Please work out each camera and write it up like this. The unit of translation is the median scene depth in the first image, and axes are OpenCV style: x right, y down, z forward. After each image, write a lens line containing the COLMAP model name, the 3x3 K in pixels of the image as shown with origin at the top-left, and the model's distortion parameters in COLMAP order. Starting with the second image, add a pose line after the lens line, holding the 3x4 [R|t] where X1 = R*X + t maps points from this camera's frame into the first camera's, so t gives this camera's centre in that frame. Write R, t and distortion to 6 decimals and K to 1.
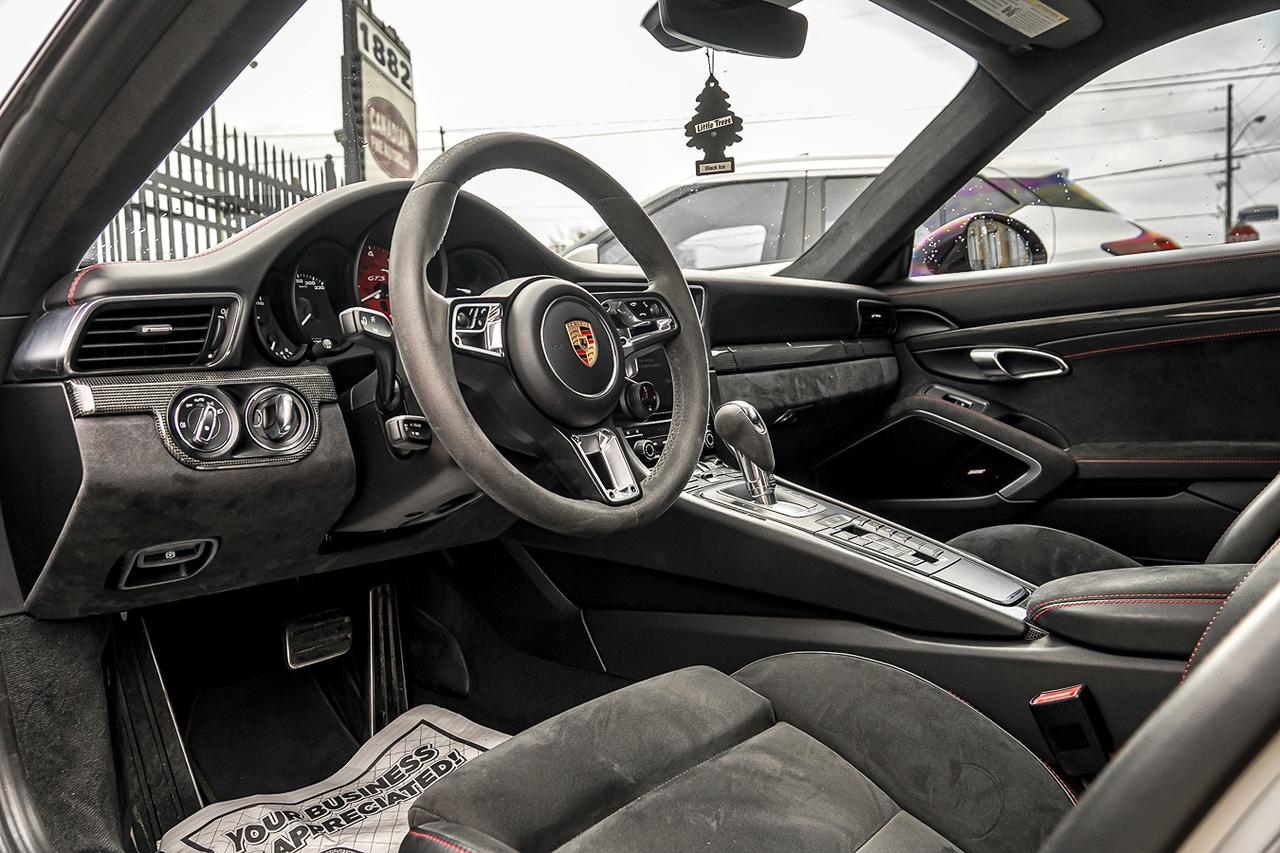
lens RADIAL K [[1002.8, 0, 637.9], [0, 1002.8, 426.9], [0, 0, 1]] dist [-0.095232, 0.036048]
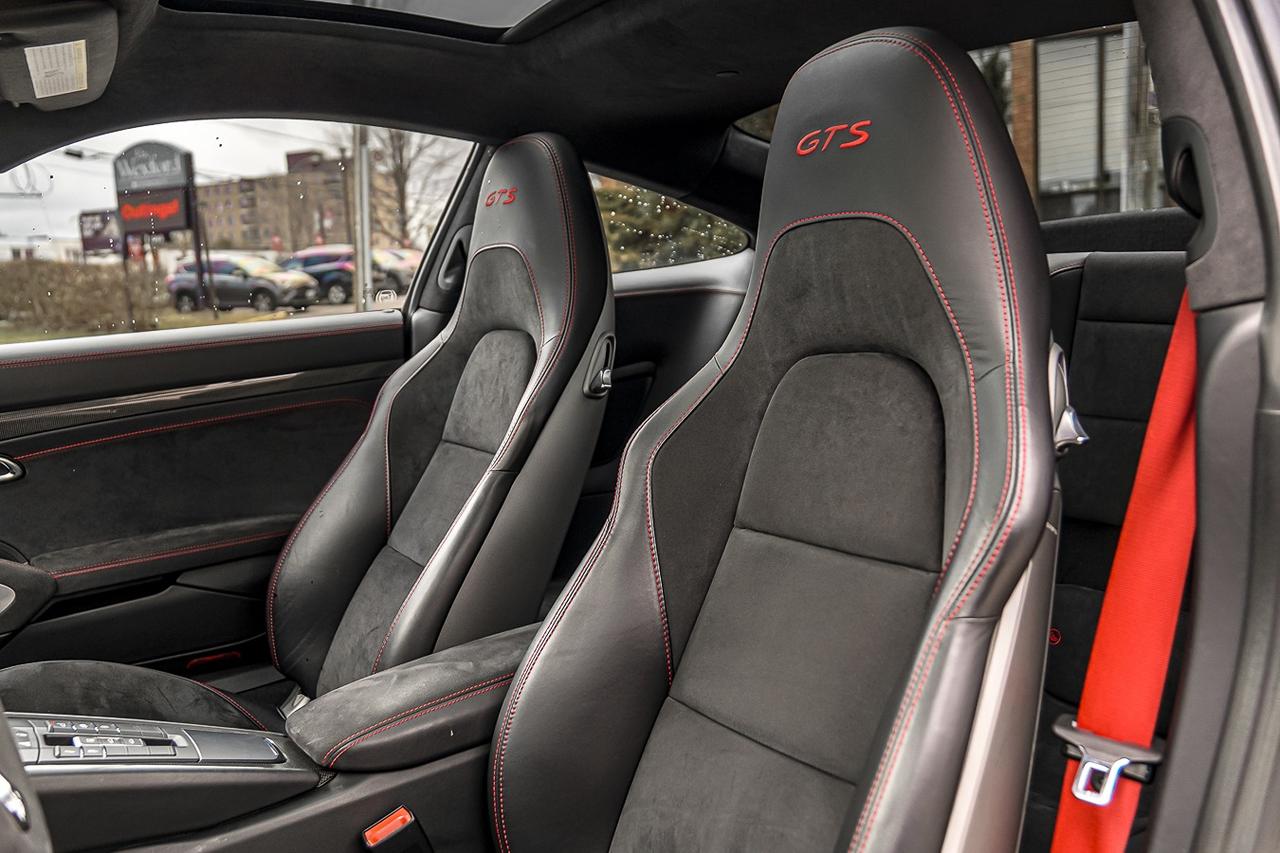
lens RADIAL K [[1125.1, 0, 642.7], [0, 1125.1, 430.2], [0, 0, 1]] dist [-0.074545, 0.024101]
pose [[0.311957, -0.092040, 0.945627, -0.375486], [0.103471, 0.992668, 0.062484, -0.125379], [-0.944445, 0.078353, 0.319193, 0.234636]]
